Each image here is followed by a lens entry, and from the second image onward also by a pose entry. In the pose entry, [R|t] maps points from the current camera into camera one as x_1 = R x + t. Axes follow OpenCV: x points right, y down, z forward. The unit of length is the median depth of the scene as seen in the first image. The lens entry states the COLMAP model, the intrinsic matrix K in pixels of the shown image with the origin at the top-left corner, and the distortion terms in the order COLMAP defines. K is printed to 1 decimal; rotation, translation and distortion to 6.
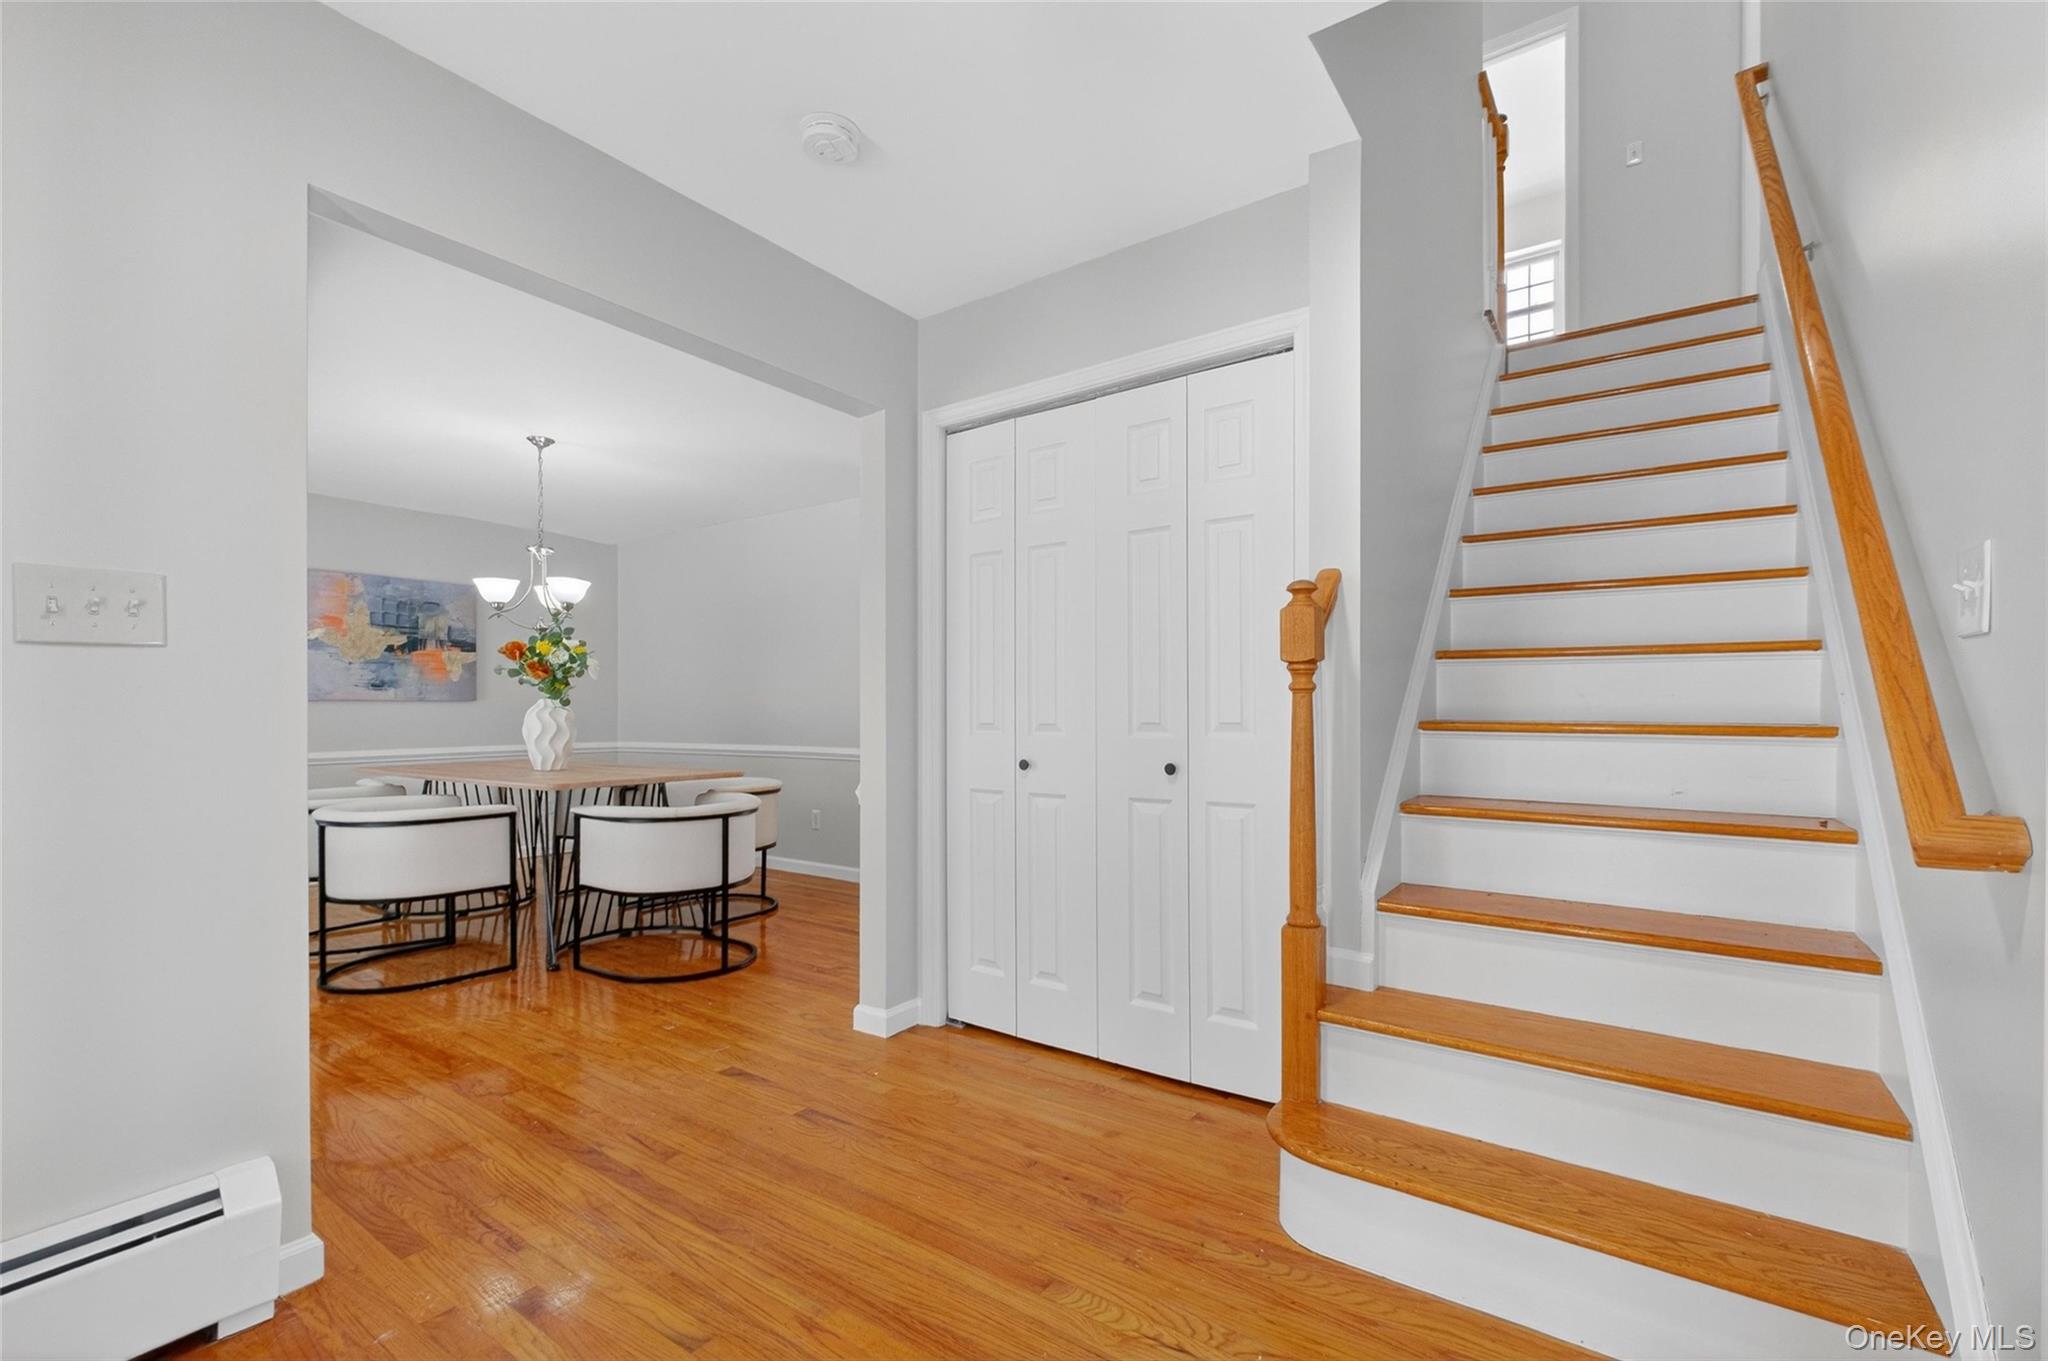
lens RADIAL K [[894.8, 0, 1017.5], [0, 894.8, 713.7], [0, 0, 1]] dist [-0.002151, -0.000201]
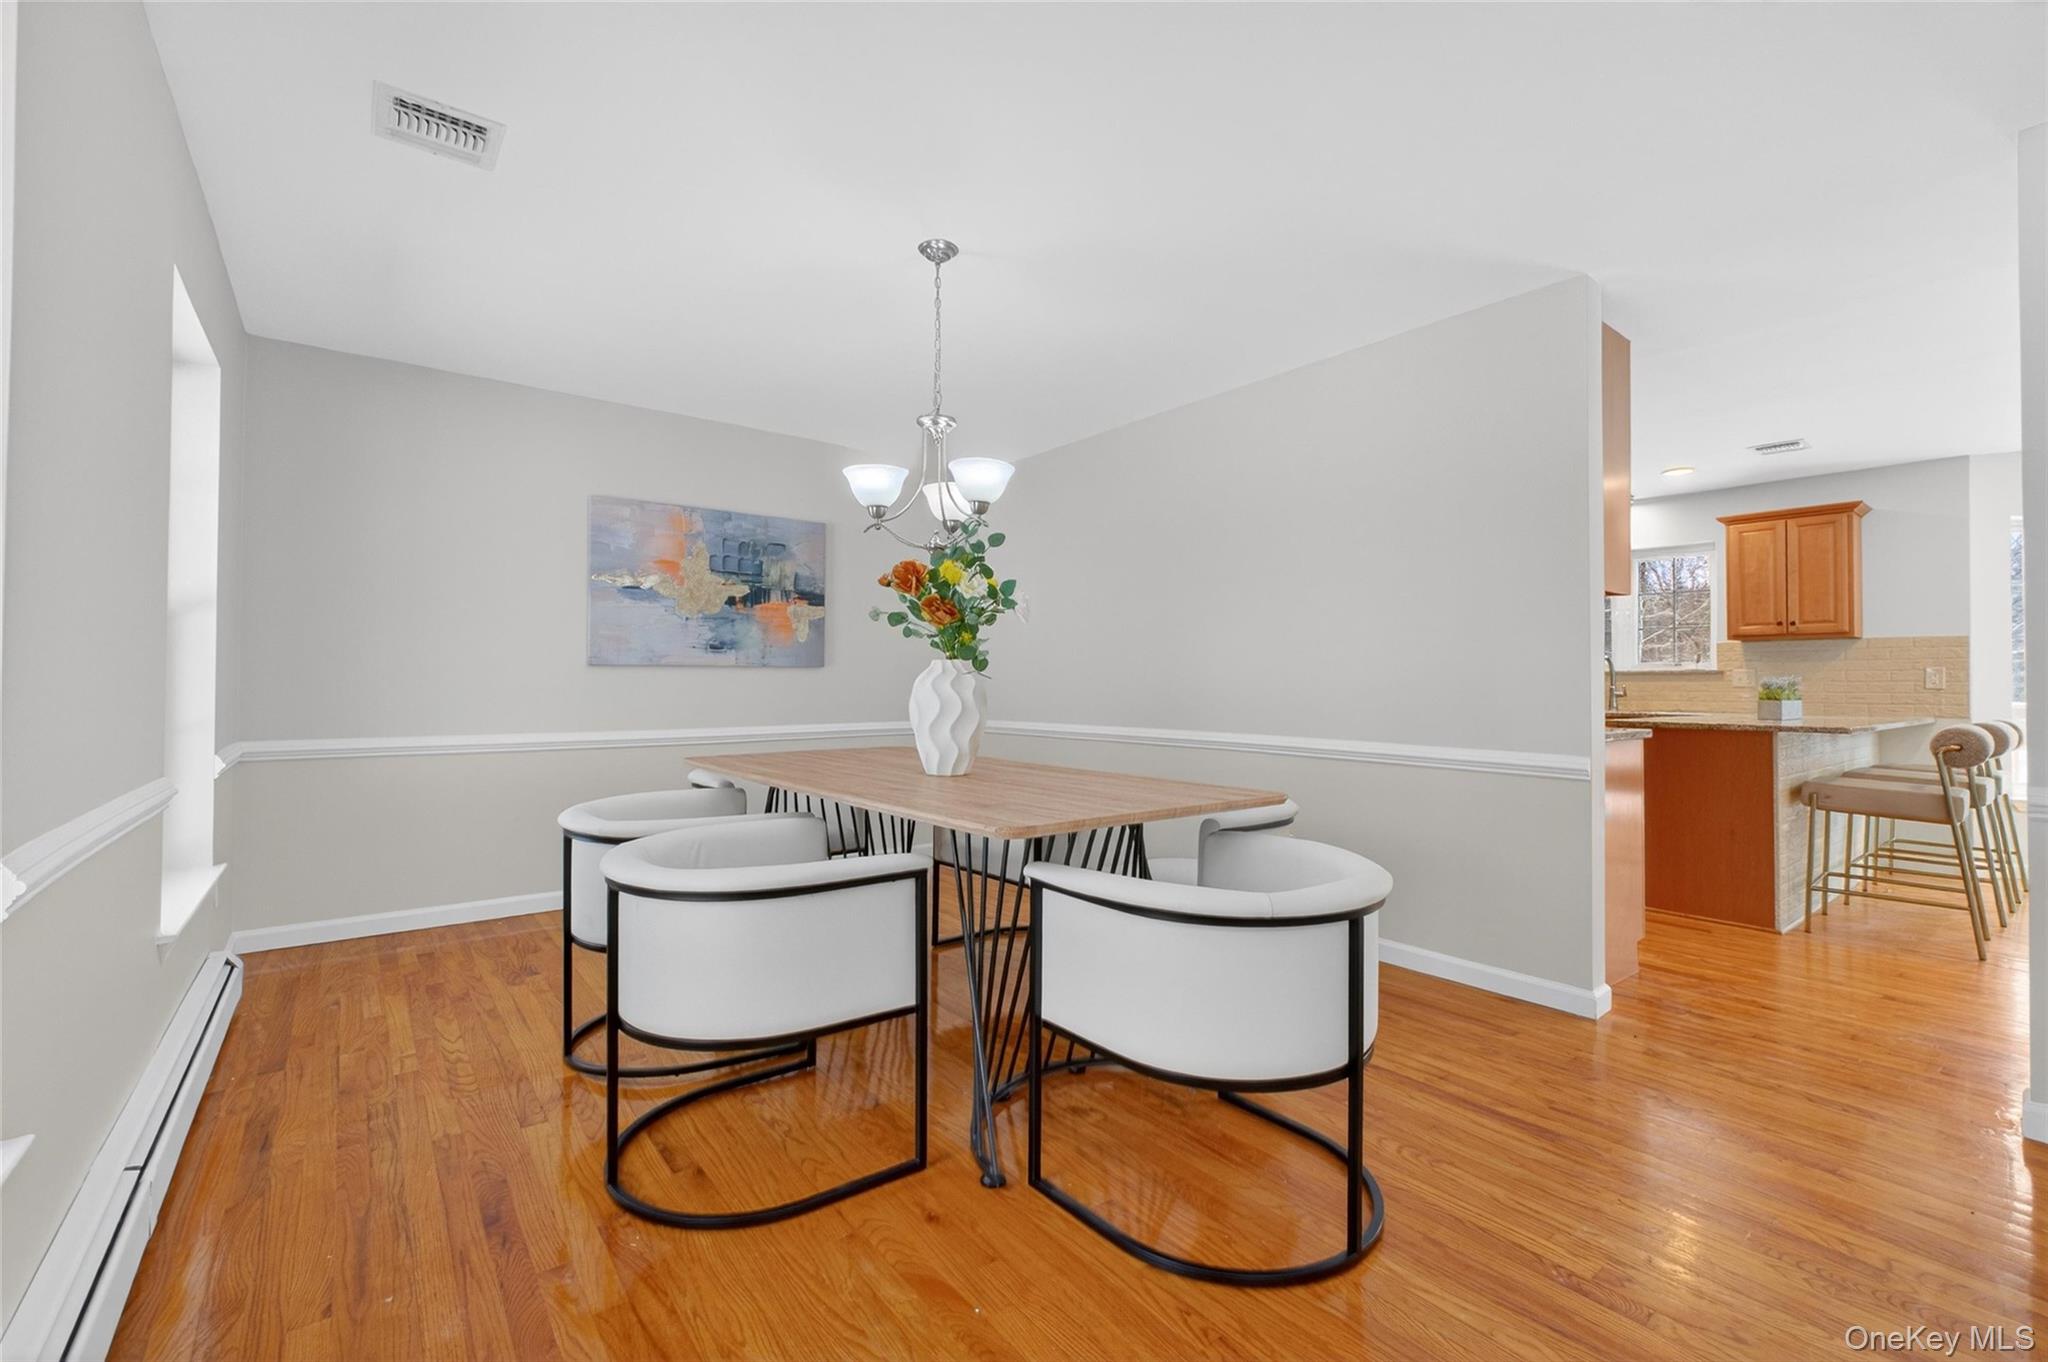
lens RADIAL K [[880.8, 0, 1028.7], [0, 880.8, 668.2], [0, 0, 1]] dist [-0.001174, -0.000205]
pose [[0.958035, -0.000755, -0.286649, -0.295570], [-0.004909, 0.999807, -0.019042, 0.000668], [0.286608, 0.019650, 0.957846, 0.431674]]
